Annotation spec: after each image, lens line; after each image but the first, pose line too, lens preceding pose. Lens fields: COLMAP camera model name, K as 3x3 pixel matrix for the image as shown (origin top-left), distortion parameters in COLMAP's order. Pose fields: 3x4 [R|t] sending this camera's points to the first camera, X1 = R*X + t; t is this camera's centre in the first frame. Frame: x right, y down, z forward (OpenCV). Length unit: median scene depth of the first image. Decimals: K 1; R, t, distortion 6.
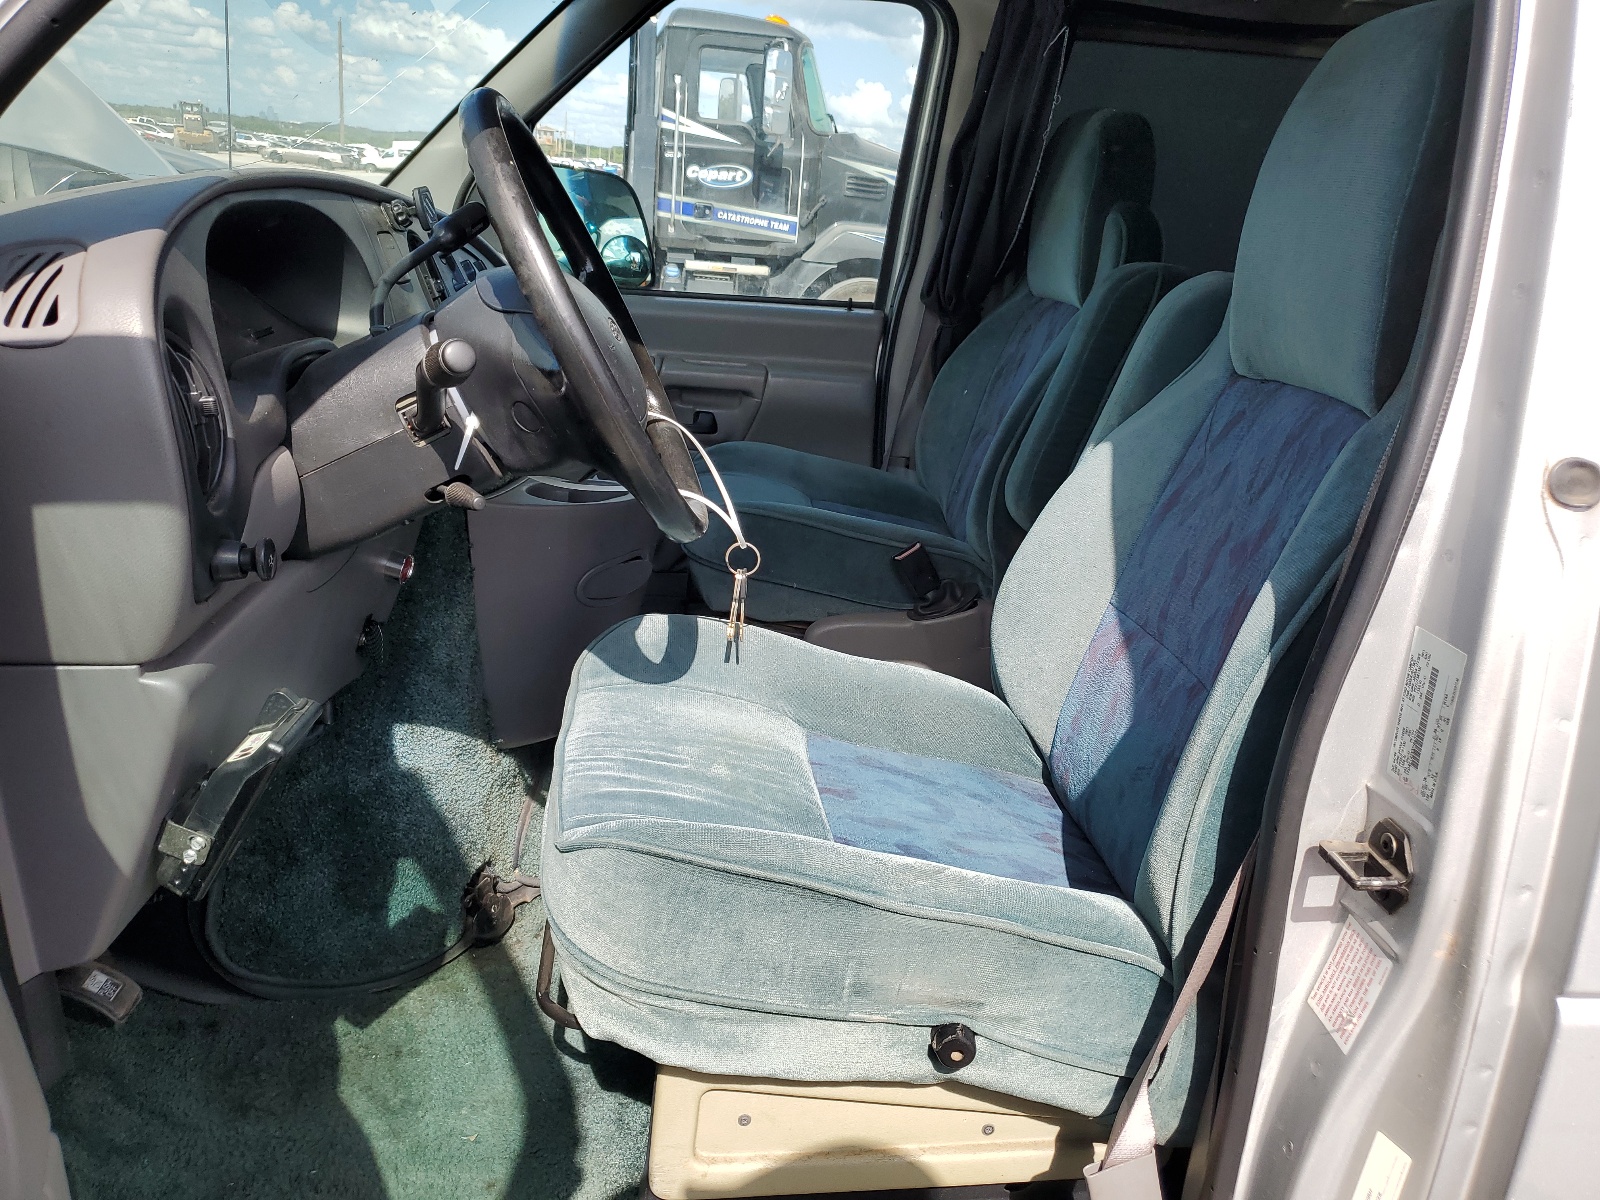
lens RADIAL K [[1217.4, 0, 800.0], [0, 1217.4, 600.0], [0, 0, 1]] dist [-0.001151, 0.000367]
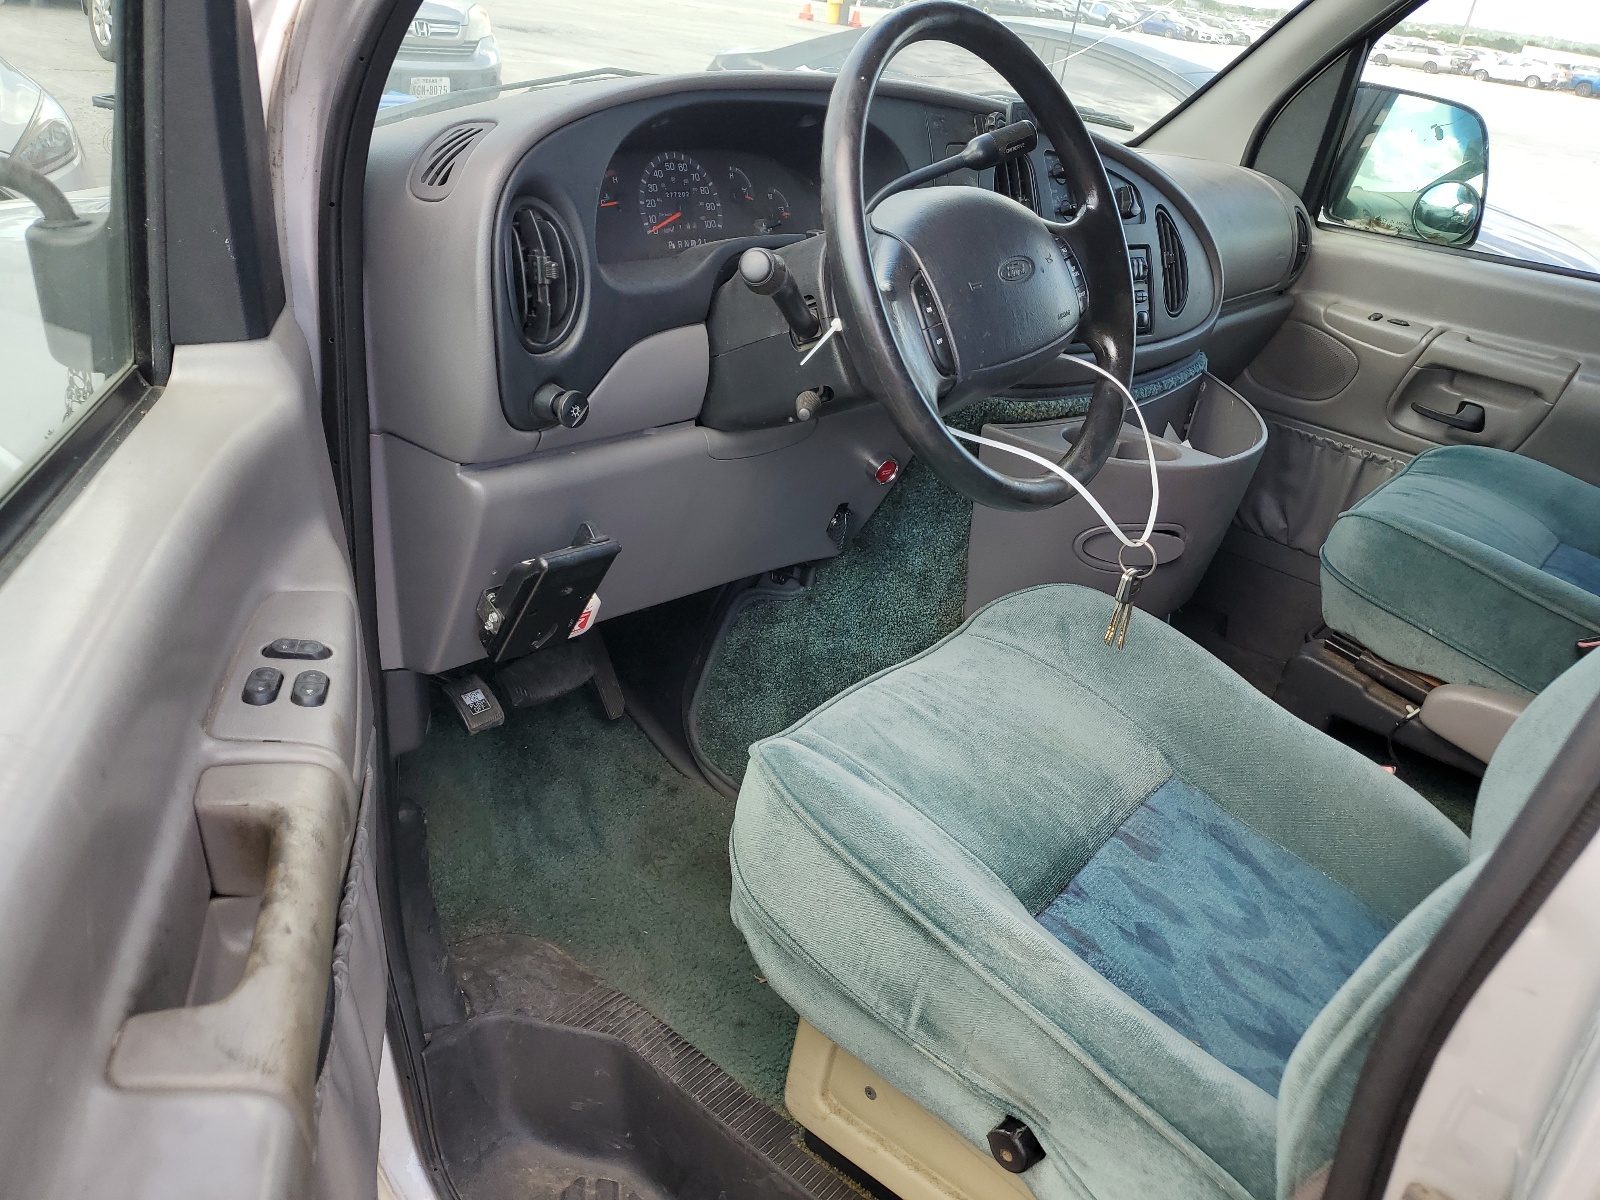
lens RADIAL K [[1218.2, 0, 799.9], [0, 1218.2, 618.7], [0, 0, 1]] dist [0.003570, 0.005399]
pose [[0.694269, 0.341095, -0.633754, 0.319535], [-0.287502, 0.938692, 0.190262, -0.079674], [0.659798, 0.050113, 0.749771, 0.160778]]
